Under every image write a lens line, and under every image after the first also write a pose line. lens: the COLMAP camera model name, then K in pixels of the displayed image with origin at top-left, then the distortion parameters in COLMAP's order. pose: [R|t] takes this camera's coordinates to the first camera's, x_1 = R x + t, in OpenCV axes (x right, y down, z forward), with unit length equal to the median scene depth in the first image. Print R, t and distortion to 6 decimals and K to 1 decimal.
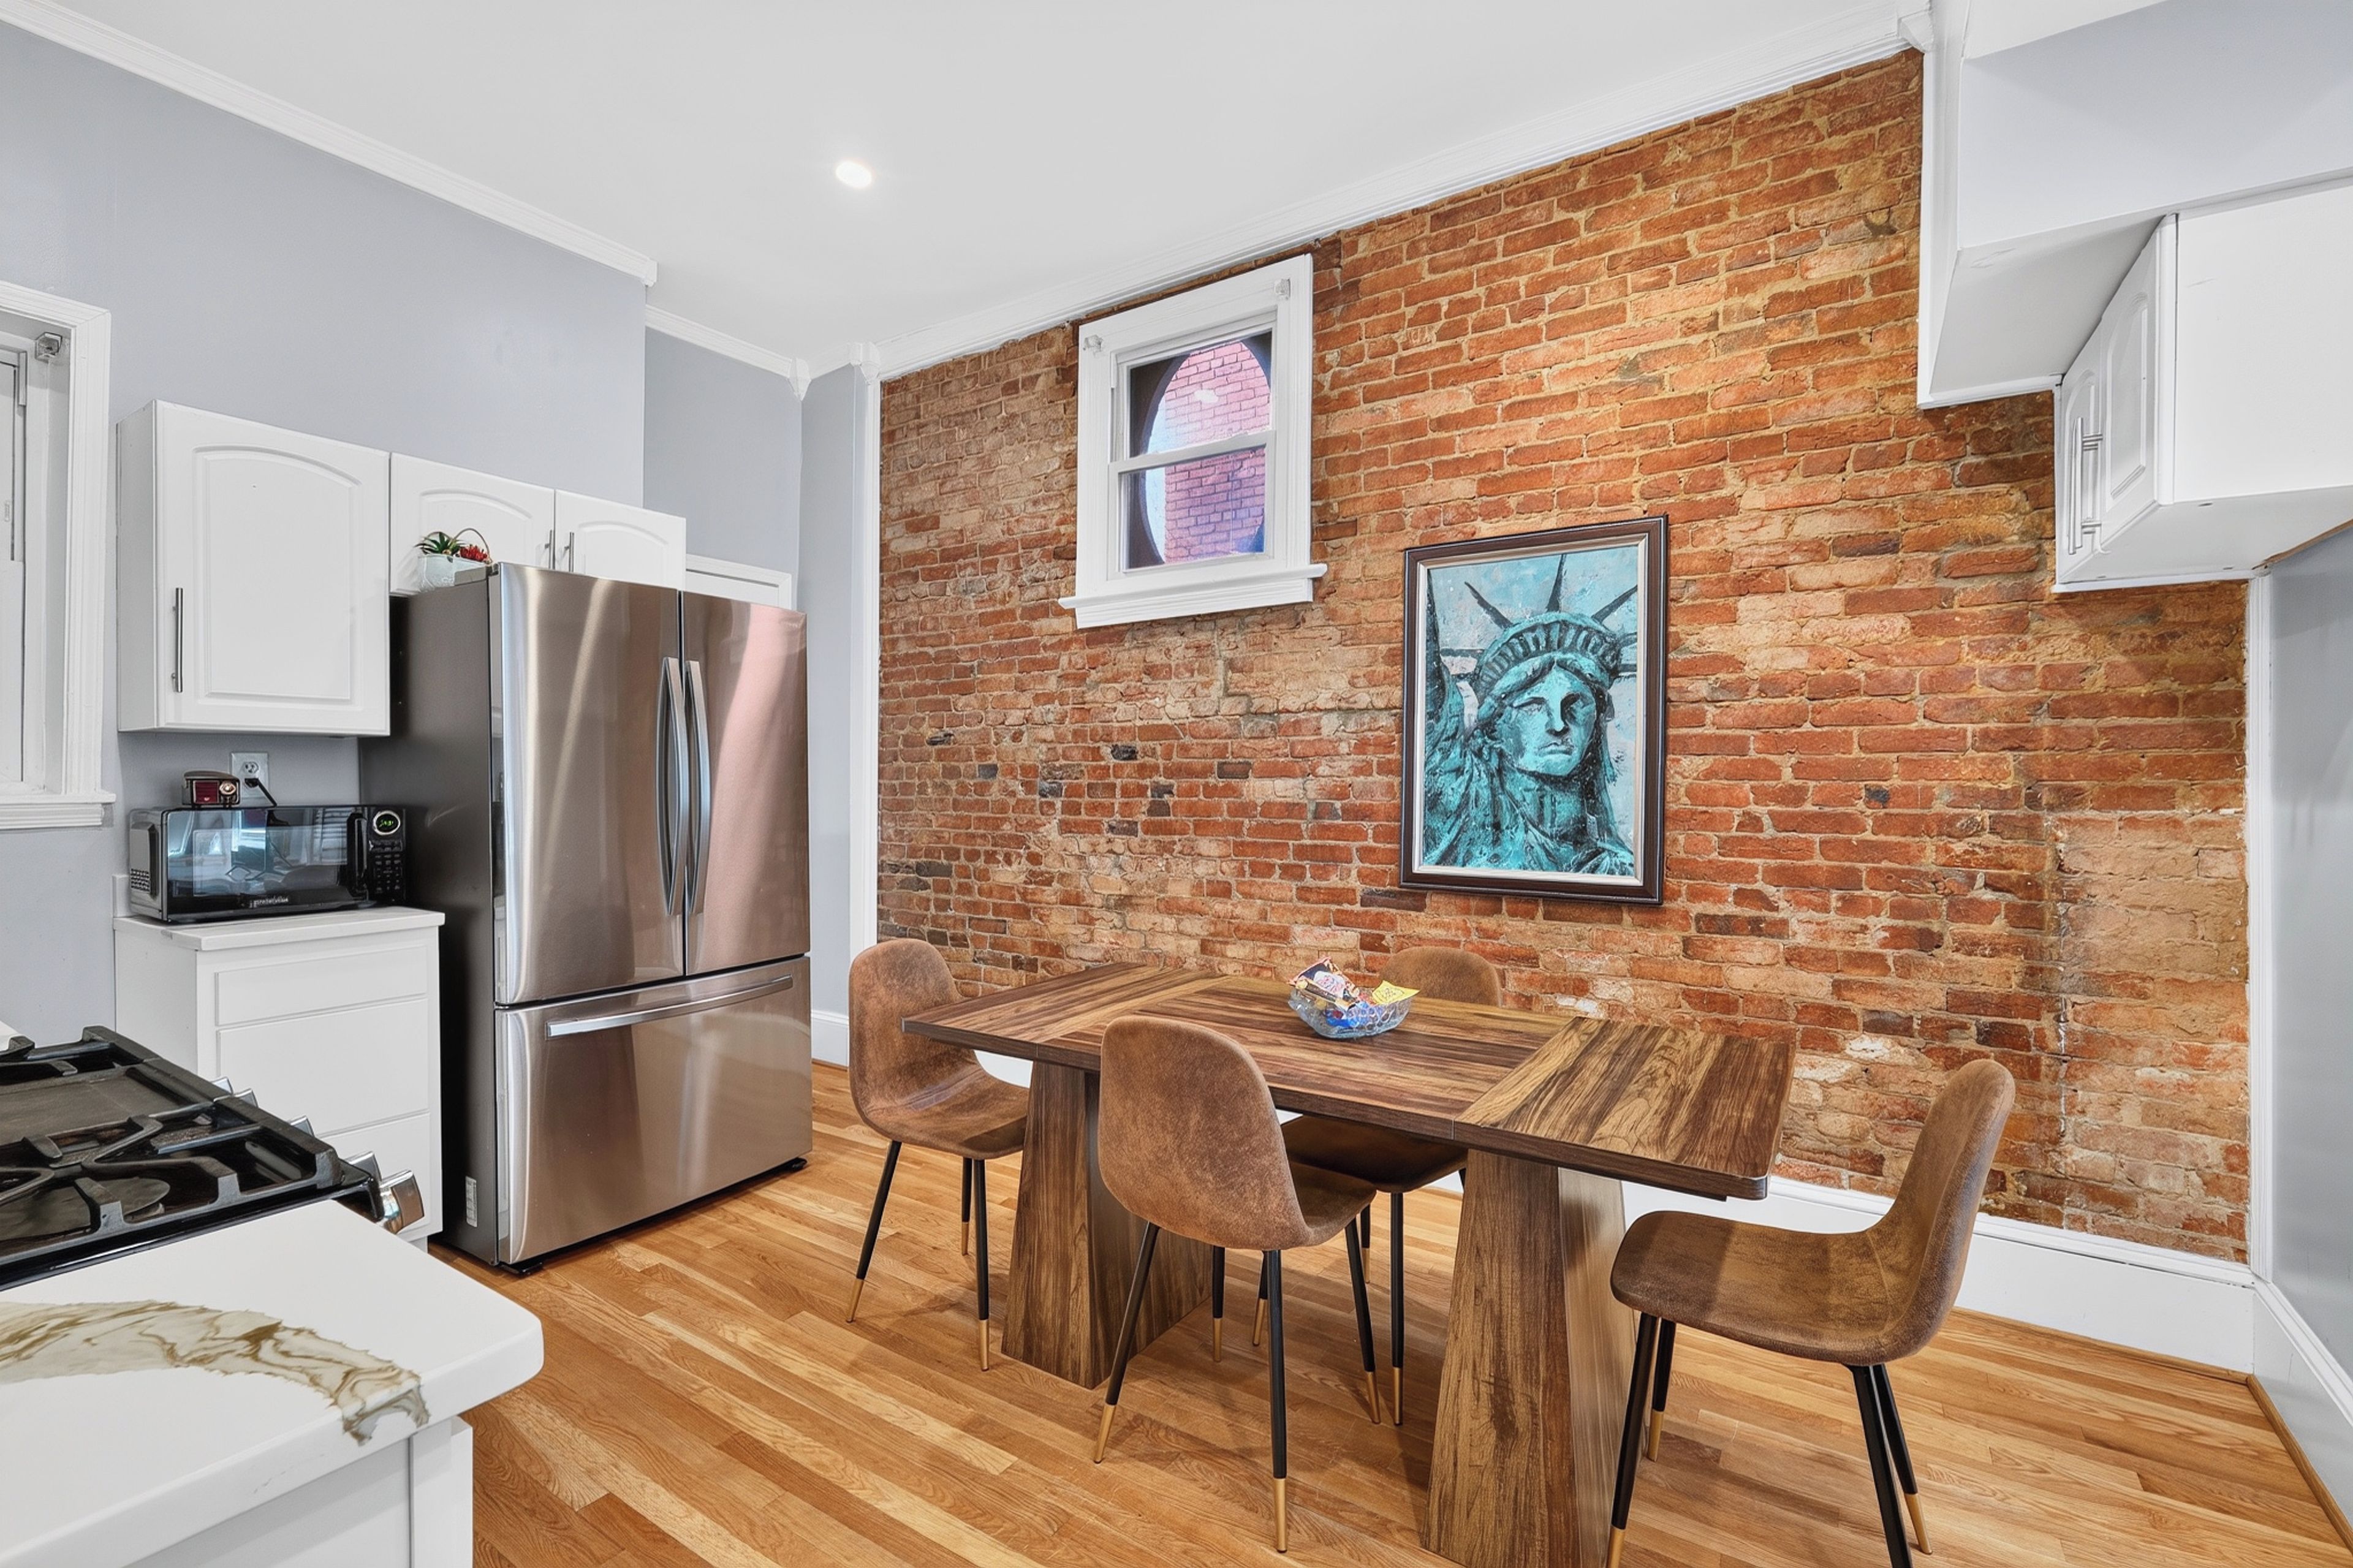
lens RADIAL K [[1011.6, 0, 1176.5], [0, 1011.6, 784.0], [0, 0, 1]] dist [0.000439, 0.000292]
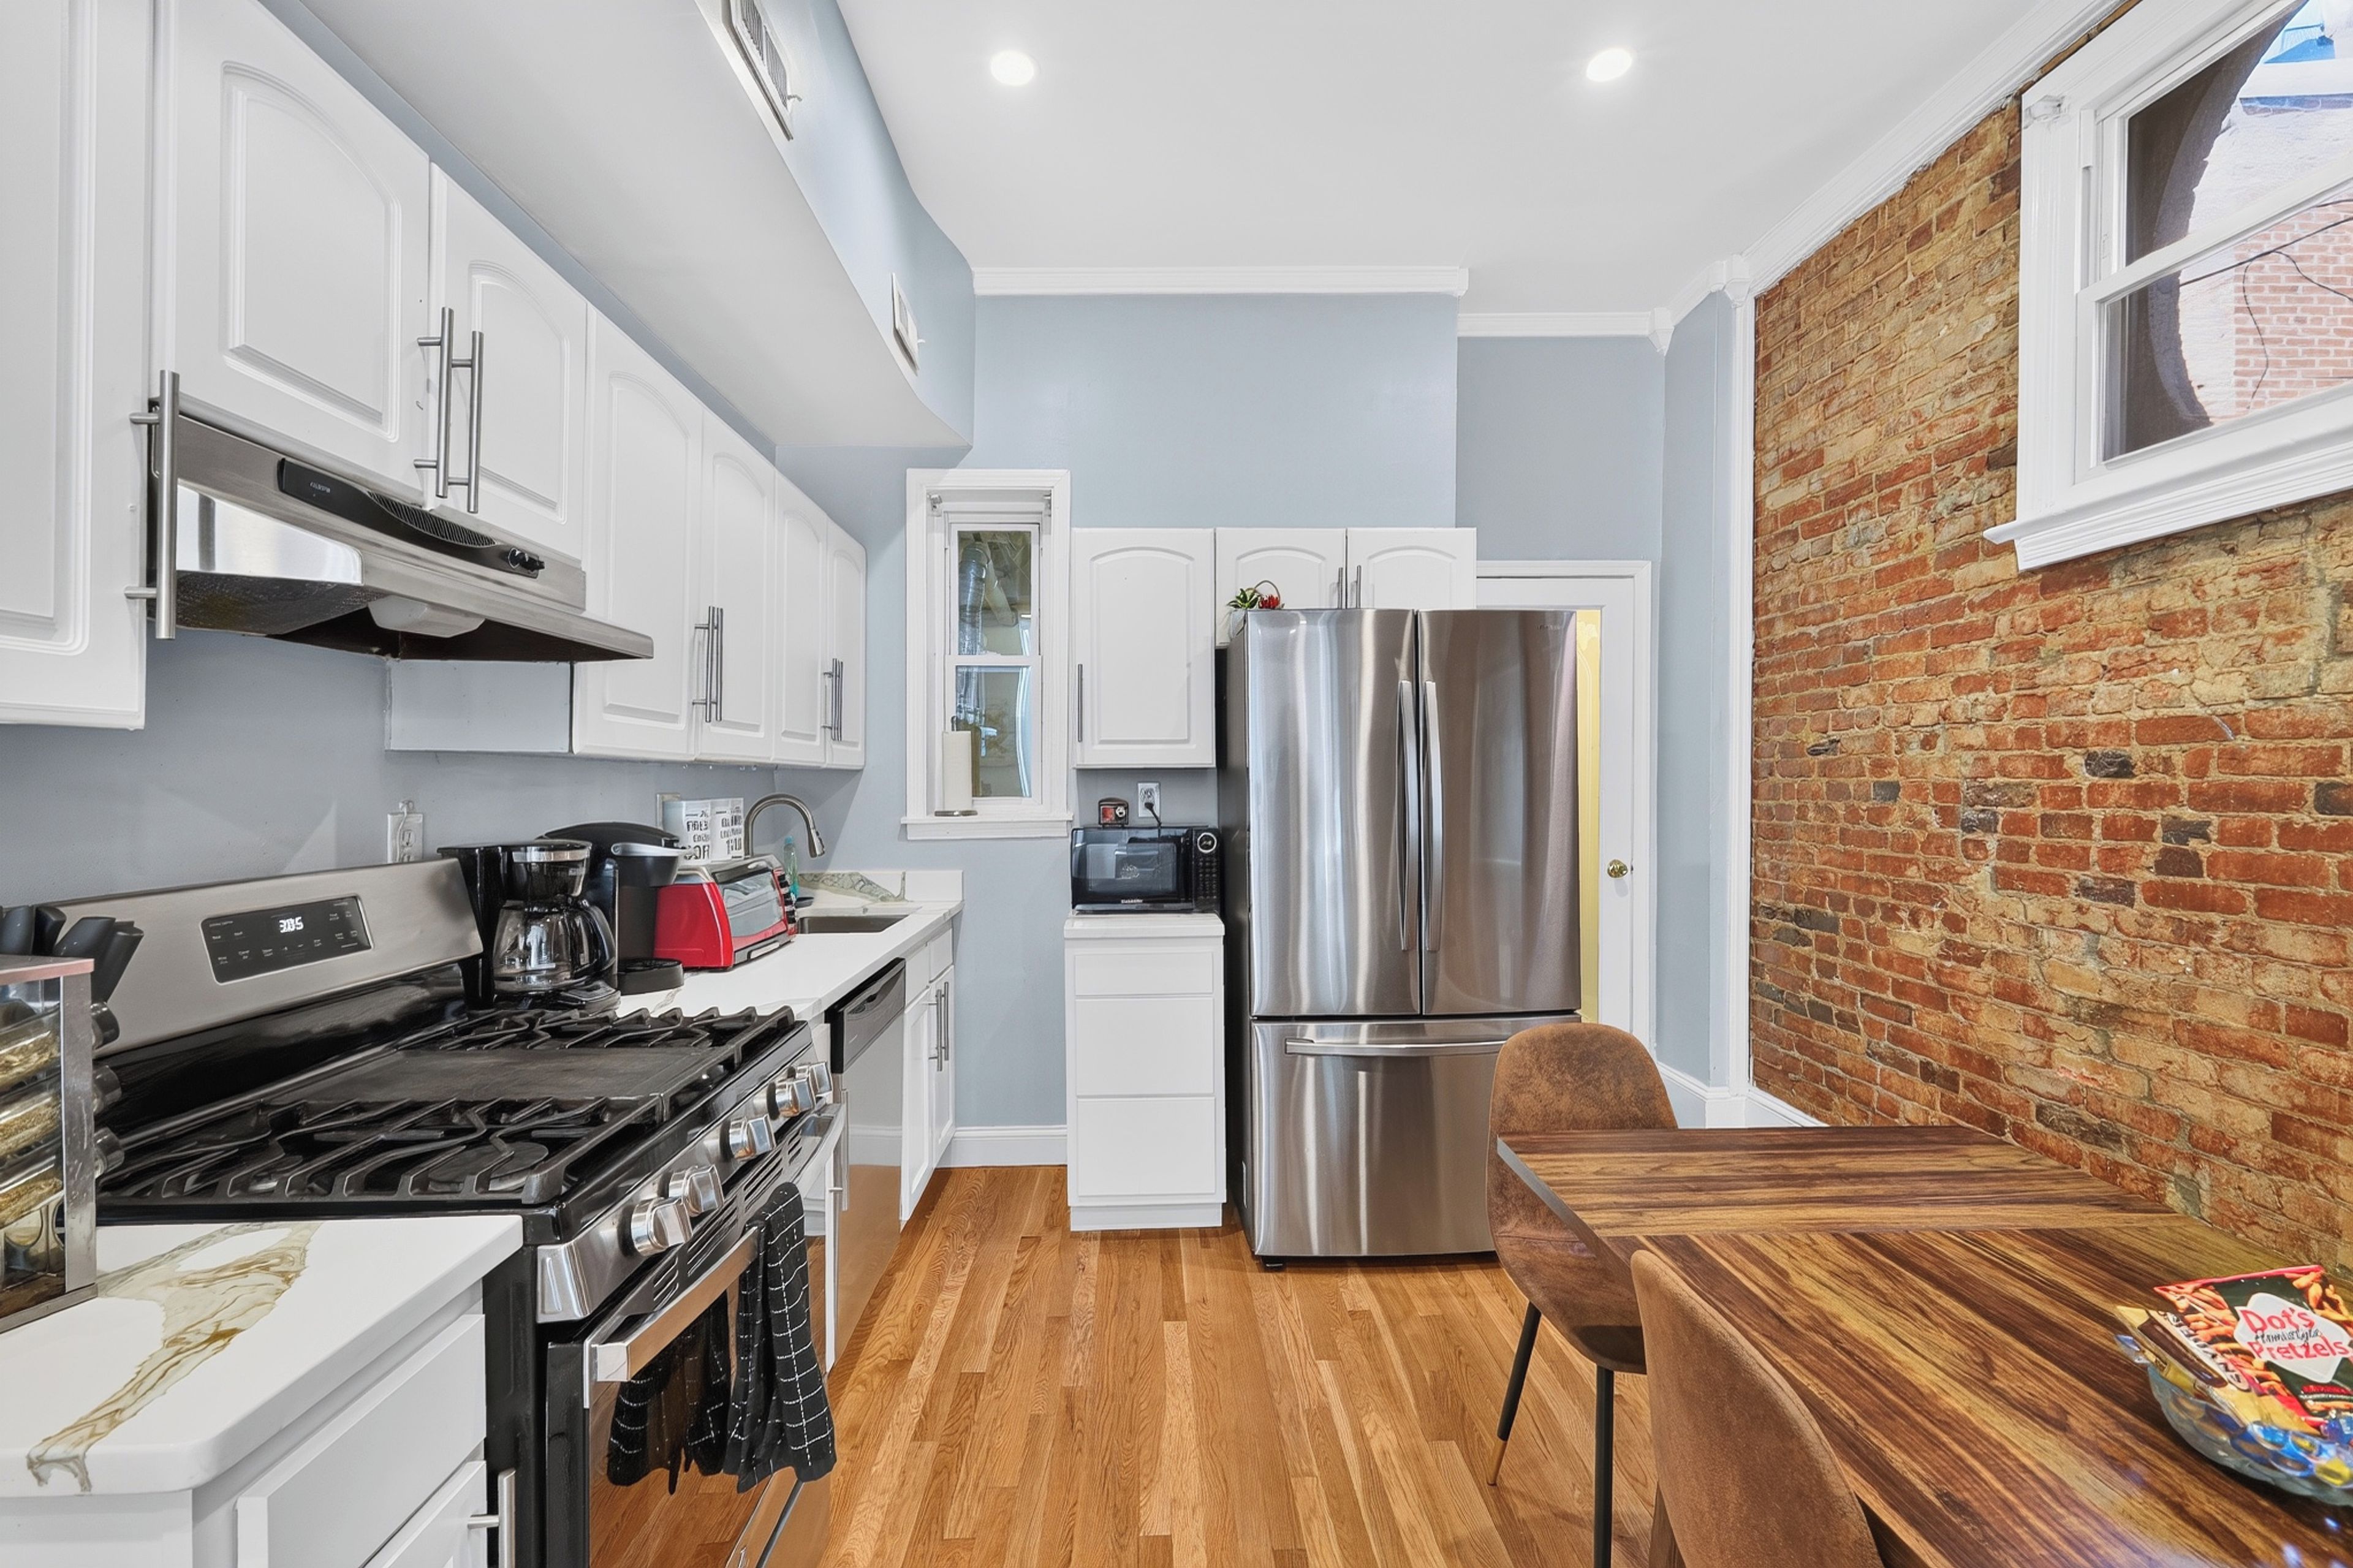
lens RADIAL K [[1029.7, 0, 1176.5], [0, 1029.7, 784.0], [0, 0, 1]] dist [0.001284, 0.000085]
pose [[0.575077, -0.000297, -0.818099, 0.123624], [0.001667, 0.999998, 0.000808, -0.020039], [0.818097, -0.001828, 0.575077, 0.184840]]
